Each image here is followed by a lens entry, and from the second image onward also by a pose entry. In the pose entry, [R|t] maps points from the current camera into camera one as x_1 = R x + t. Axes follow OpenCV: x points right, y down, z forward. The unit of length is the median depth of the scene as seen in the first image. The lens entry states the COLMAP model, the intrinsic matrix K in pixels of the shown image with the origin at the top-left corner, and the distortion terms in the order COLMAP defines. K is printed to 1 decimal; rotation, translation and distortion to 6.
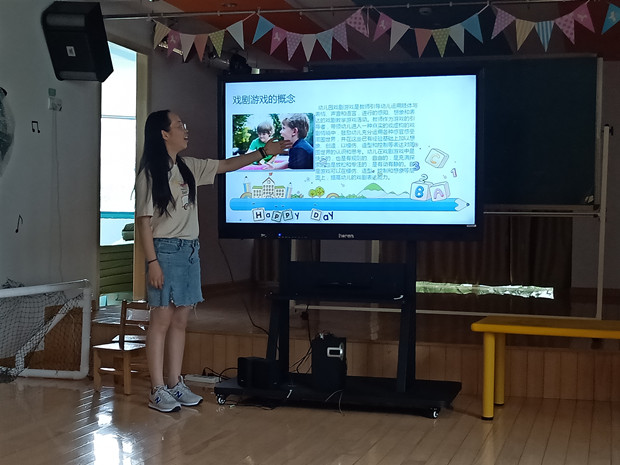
lens RADIAL K [[1025.8, 0, 310.0], [0, 1025.8, 232.5], [0, 0, 1]] dist [0.029135, 0.006516]
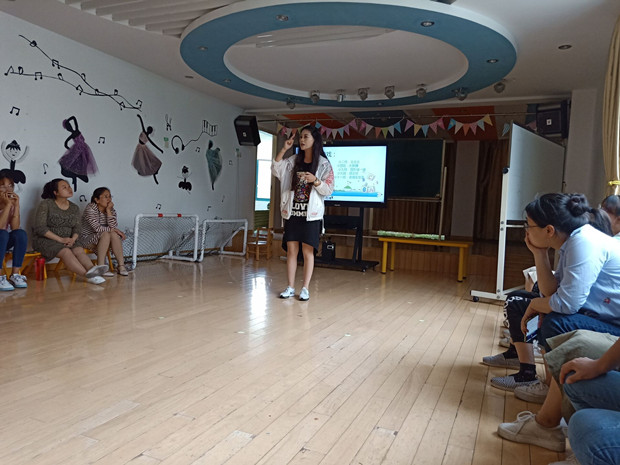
lens RADIAL K [[468.2, 0, 310.0], [0, 468.2, 232.5], [0, 0, 1]] dist [0.006549, -0.000650]
pose [[0.991008, 0.039780, -0.127750, 0.102282], [-0.035092, 0.998633, 0.038739, 0.024724], [0.129117, -0.033908, 0.991050, -0.191203]]
